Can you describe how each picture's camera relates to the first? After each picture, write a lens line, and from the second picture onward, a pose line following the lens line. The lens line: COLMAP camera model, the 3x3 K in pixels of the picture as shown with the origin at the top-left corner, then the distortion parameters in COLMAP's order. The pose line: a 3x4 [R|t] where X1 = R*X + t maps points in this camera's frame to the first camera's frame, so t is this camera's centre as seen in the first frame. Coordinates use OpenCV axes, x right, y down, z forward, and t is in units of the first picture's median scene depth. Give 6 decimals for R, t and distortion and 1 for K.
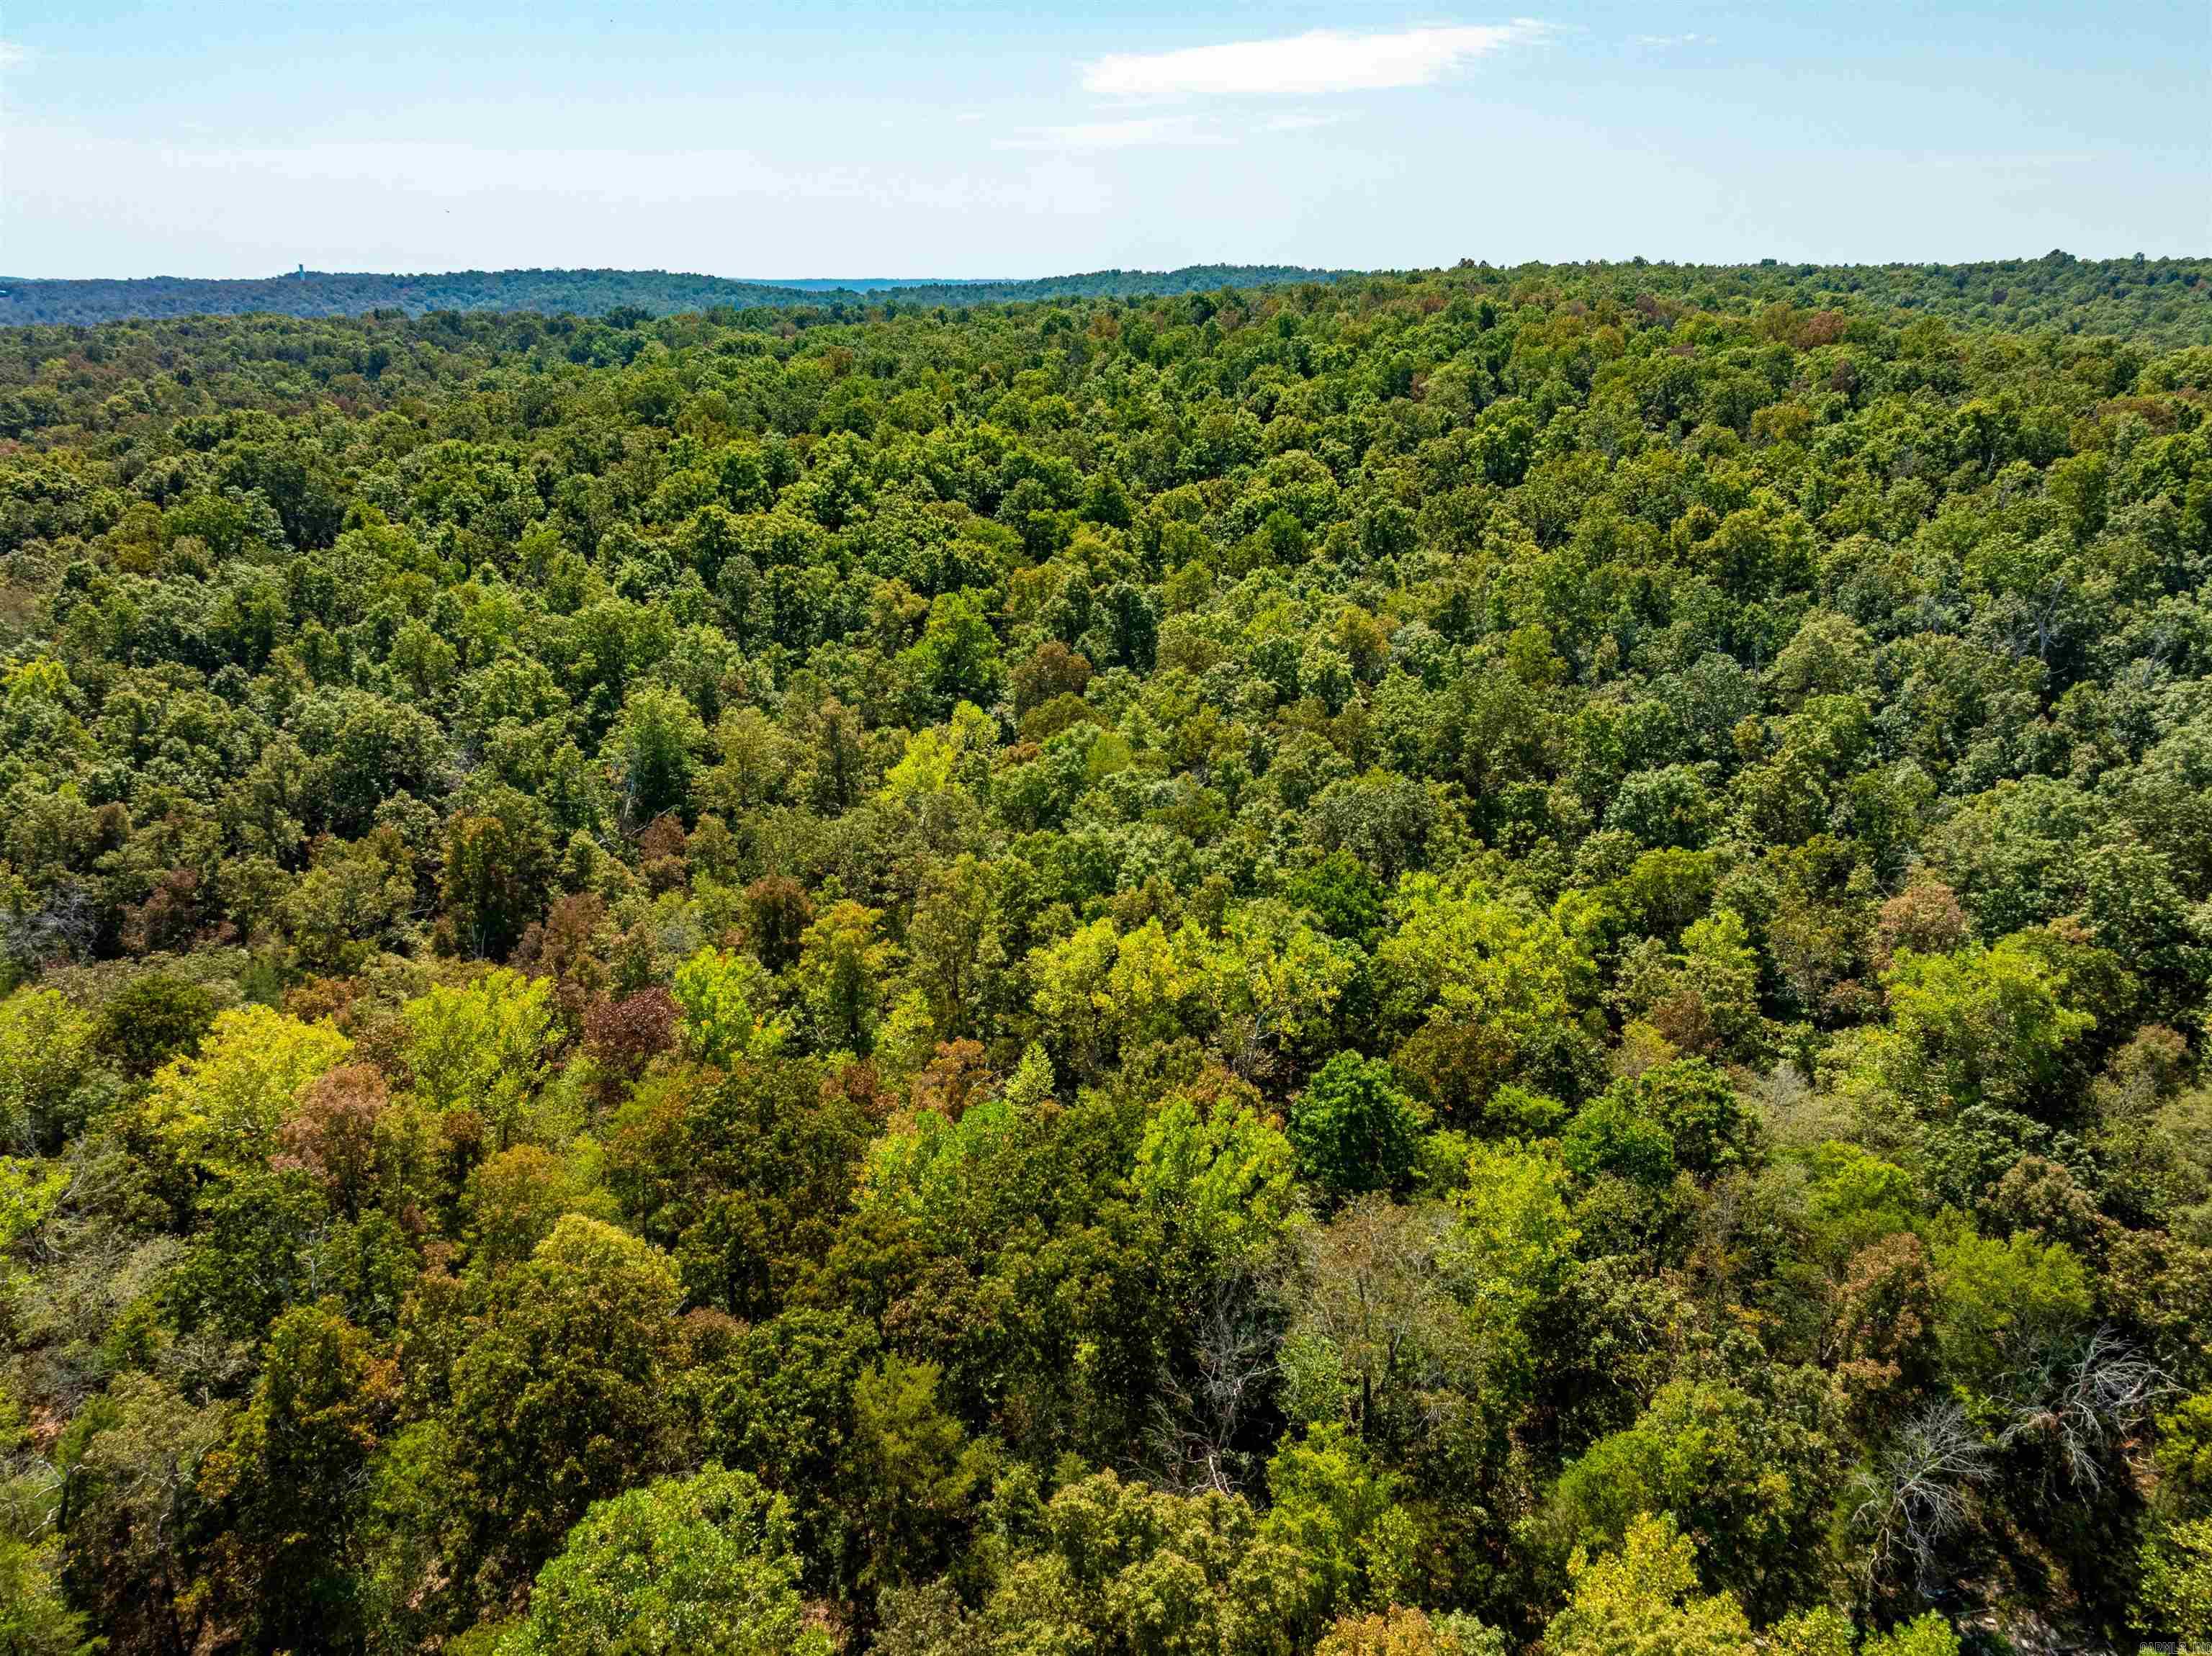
lens RADIAL K [[1560.2, 0, 1114.3], [0, 1560.2, 822.1], [0, 0, 1]] dist [-0.040762, 0.030980]
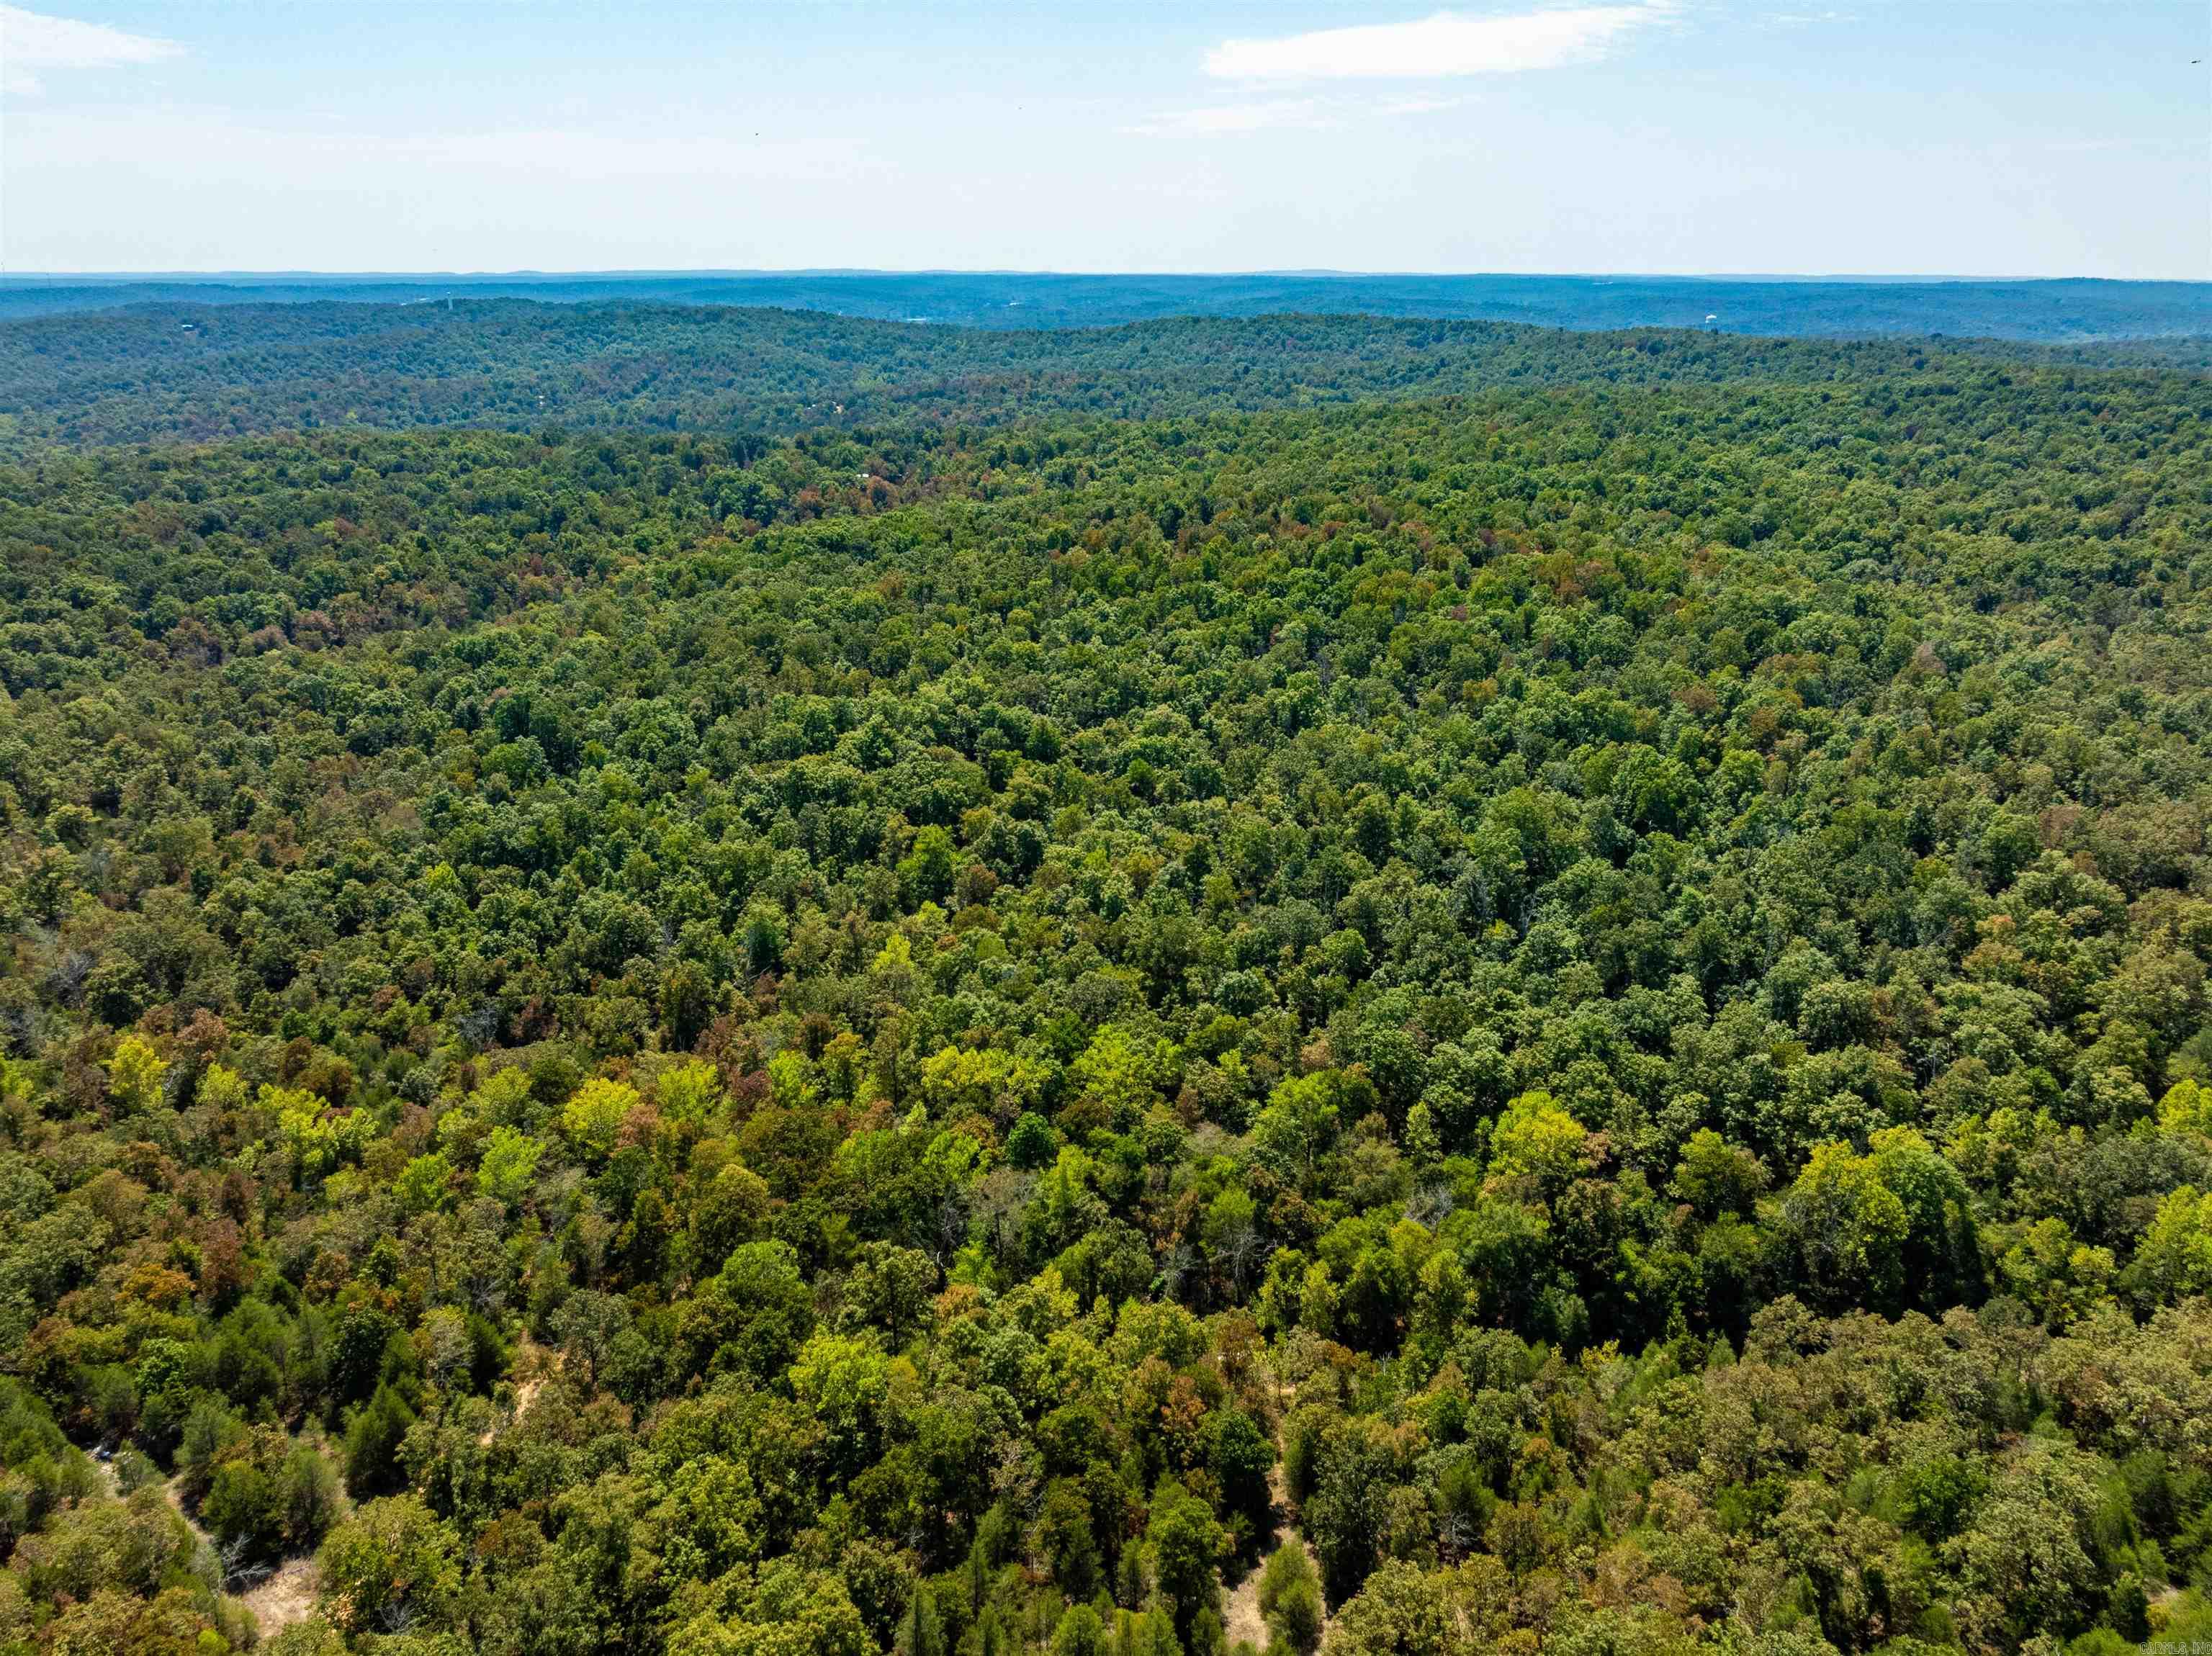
lens RADIAL K [[1560.2, 0, 1114.3], [0, 1560.2, 822.1], [0, 0, 1]] dist [-0.040762, 0.030980]
pose [[0.997657, 0.021396, -0.064982, 0.265653], [-0.020820, 0.999738, 0.009537, -0.210636], [0.065169, -0.008162, 0.997841, -0.907624]]
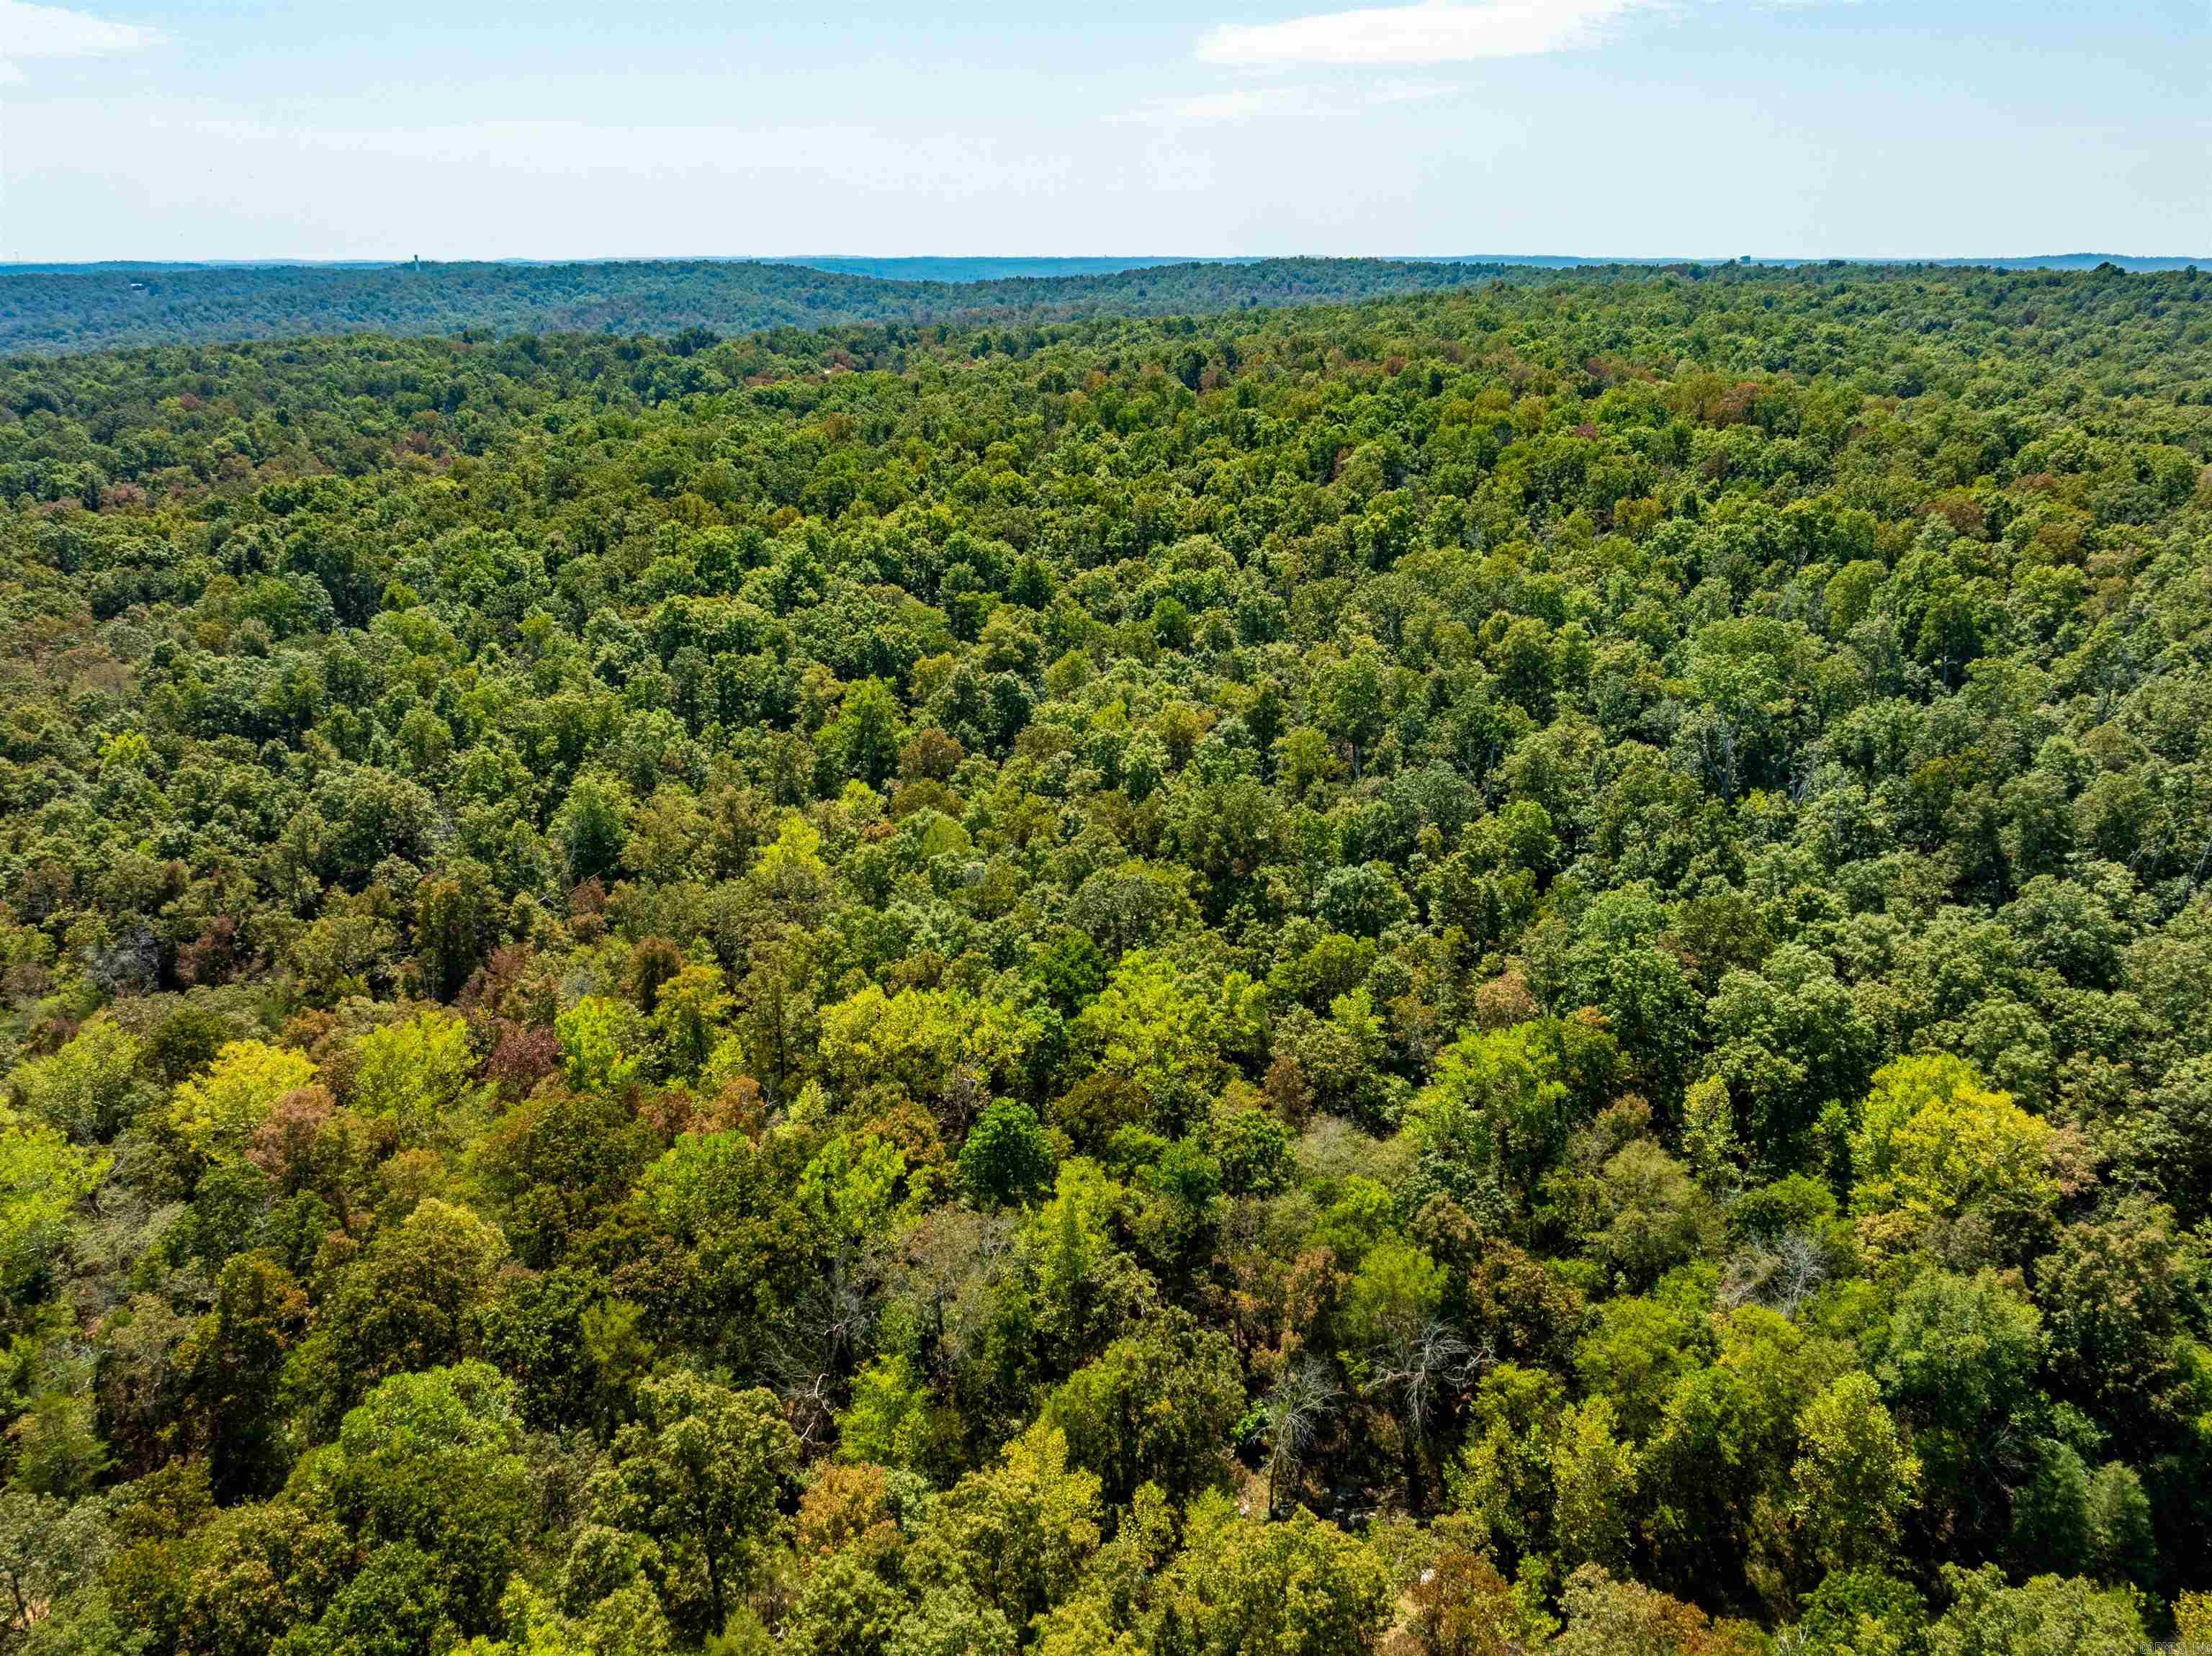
lens RADIAL K [[1560.2, 0, 1114.3], [0, 1560.2, 822.1], [0, 0, 1]] dist [-0.040762, 0.030980]
pose [[0.997980, 0.017492, -0.061079, 0.197288], [-0.016590, 0.999746, 0.015253, -0.071892], [0.061330, -0.014209, 0.998016, -0.221646]]
